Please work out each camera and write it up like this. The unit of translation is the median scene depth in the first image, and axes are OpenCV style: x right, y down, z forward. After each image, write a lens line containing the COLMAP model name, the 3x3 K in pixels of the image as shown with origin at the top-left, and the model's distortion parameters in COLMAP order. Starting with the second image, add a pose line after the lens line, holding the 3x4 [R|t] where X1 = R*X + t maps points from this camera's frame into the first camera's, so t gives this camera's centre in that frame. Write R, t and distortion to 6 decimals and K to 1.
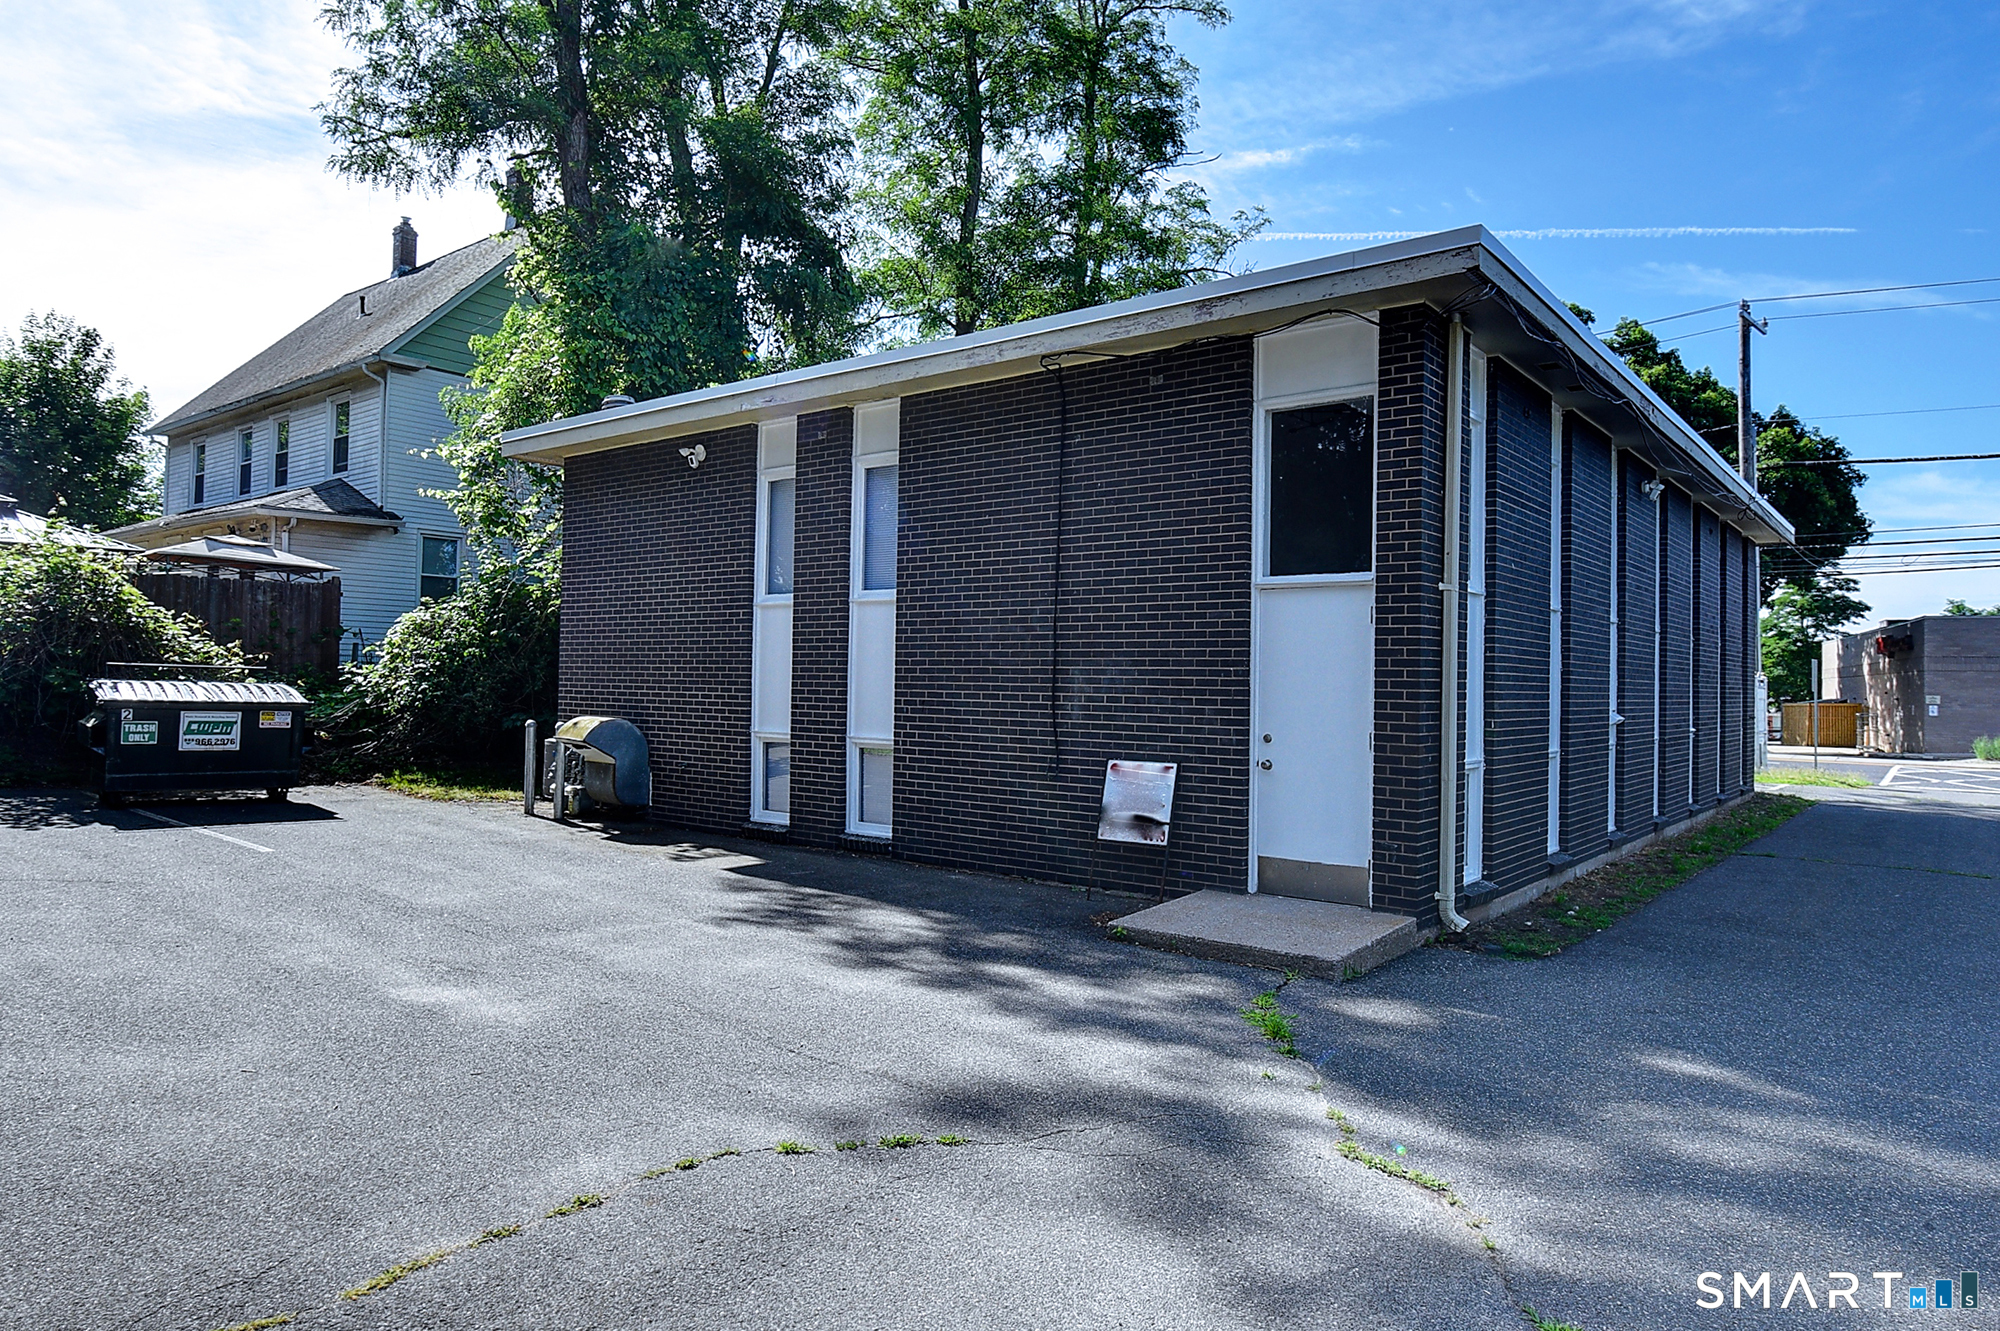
lens RADIAL K [[1224.4, 0, 998.2], [0, 1224.4, 691.0], [0, 0, 1]] dist [0.148337, -0.122947]
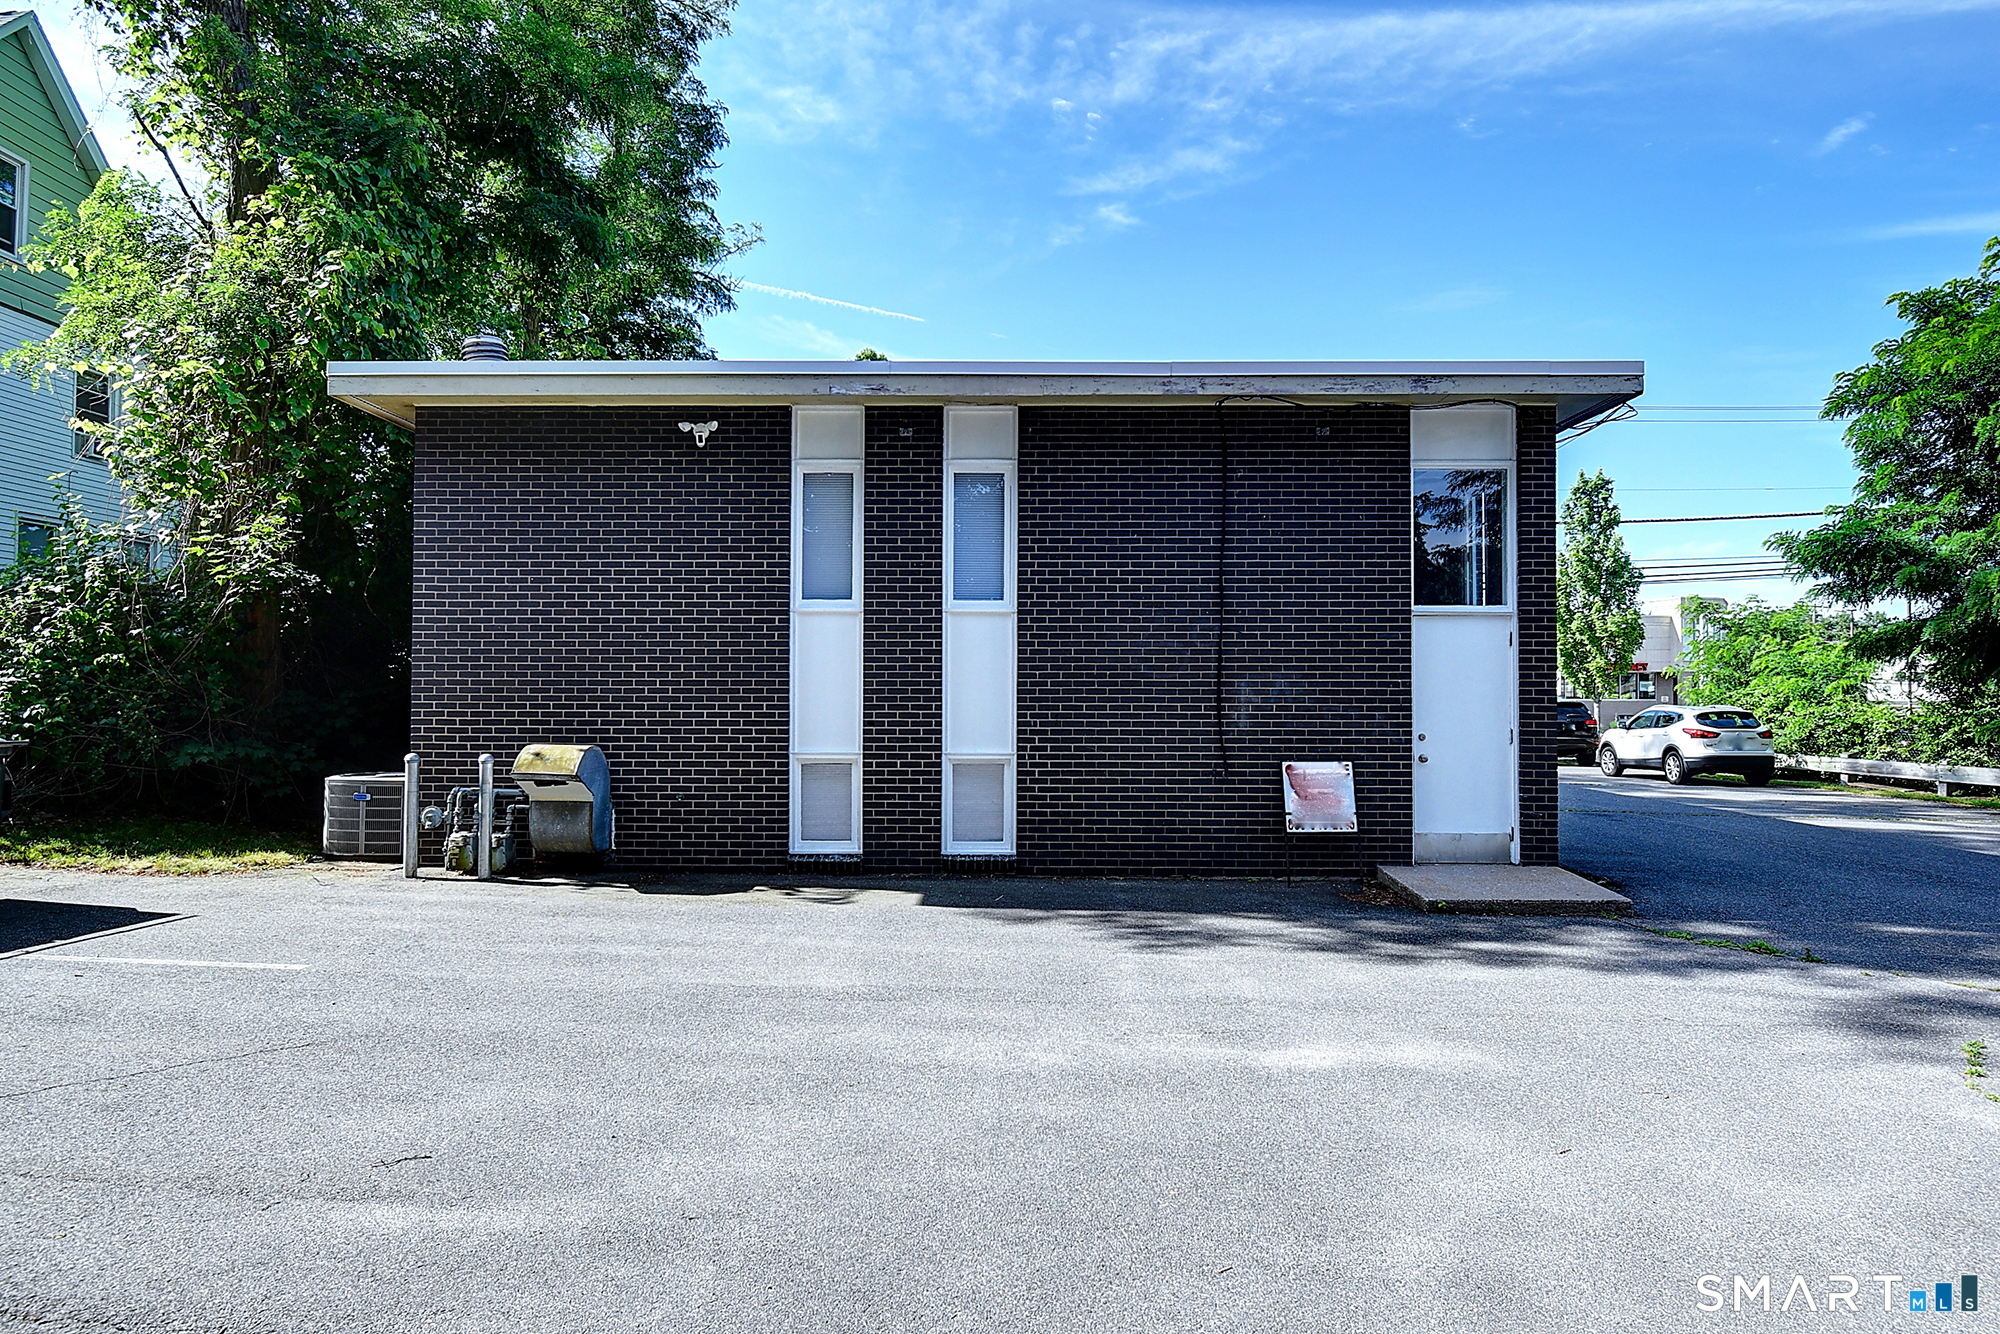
lens RADIAL K [[1224.4, 0, 998.2], [0, 1224.4, 692.5], [0, 0, 1]] dist [0.148337, -0.122947]
pose [[0.778269, -0.017319, 0.627692, -0.595334], [0.014486, 0.999849, 0.009626, -0.016131], [-0.627764, 0.001601, 0.778402, 0.202888]]
